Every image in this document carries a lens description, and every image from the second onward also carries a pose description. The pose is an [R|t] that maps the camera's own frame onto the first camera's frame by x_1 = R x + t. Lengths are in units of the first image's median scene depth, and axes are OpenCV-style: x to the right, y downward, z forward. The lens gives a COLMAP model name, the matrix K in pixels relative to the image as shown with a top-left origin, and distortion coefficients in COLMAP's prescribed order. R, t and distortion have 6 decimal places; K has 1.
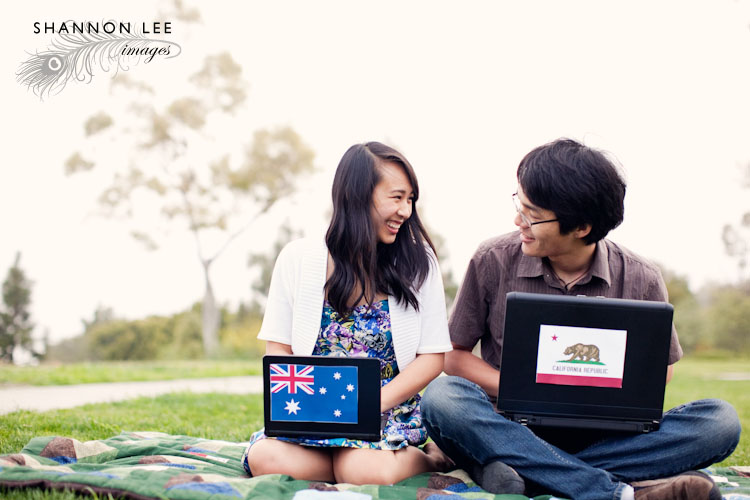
lens RADIAL K [[1082.1, 0, 375.0], [0, 1082.1, 250.0], [0, 0, 1]] dist [-0.235850, 1.280128]
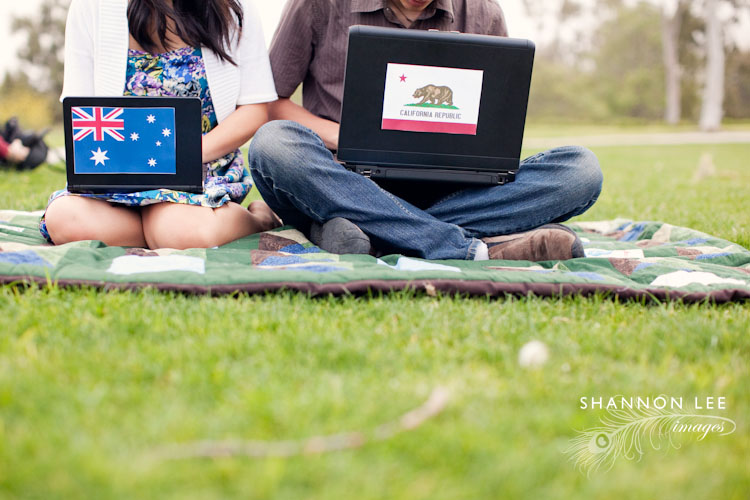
lens RADIAL K [[1075.0, 0, 375.0], [0, 1075.0, 250.0], [0, 0, 1]] dist [-0.196455, 0.001688]
pose [[0.982933, -0.016270, 0.183241, -0.016633], [-0.023751, 0.976522, 0.214106, 0.032845], [-0.182422, -0.214804, 0.959469, 0.136480]]
